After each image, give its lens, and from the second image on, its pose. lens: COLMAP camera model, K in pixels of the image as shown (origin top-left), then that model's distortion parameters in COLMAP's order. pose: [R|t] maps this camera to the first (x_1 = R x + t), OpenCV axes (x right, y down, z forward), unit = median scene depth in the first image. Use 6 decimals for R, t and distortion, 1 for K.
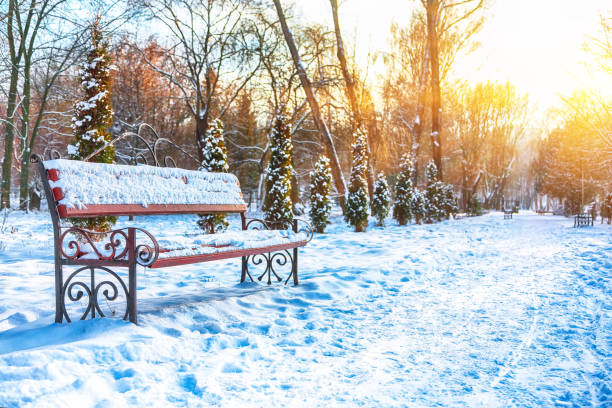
lens RADIAL K [[800.8, 0, 306.0], [0, 800.8, 204.0], [0, 0, 1]] dist [0.034585, 0.038886]
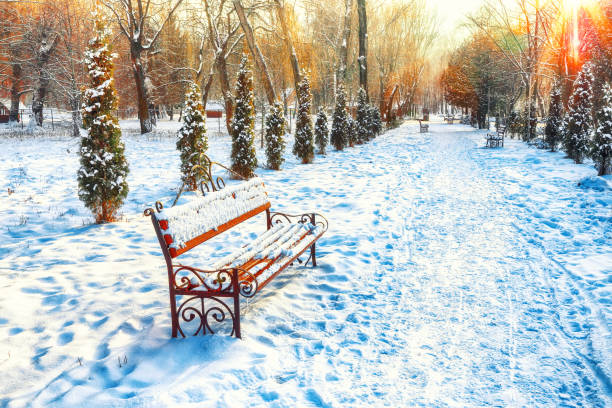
lens RADIAL K [[800.8, 0, 306.0], [0, 800.8, 204.0], [0, 0, 1]] dist [0.034585, 0.038886]
pose [[0.988382, -0.041439, 0.146230, -0.115772], [0.015688, 0.984791, 0.173035, -0.118995], [-0.151176, -0.168730, 0.974000, -0.108322]]
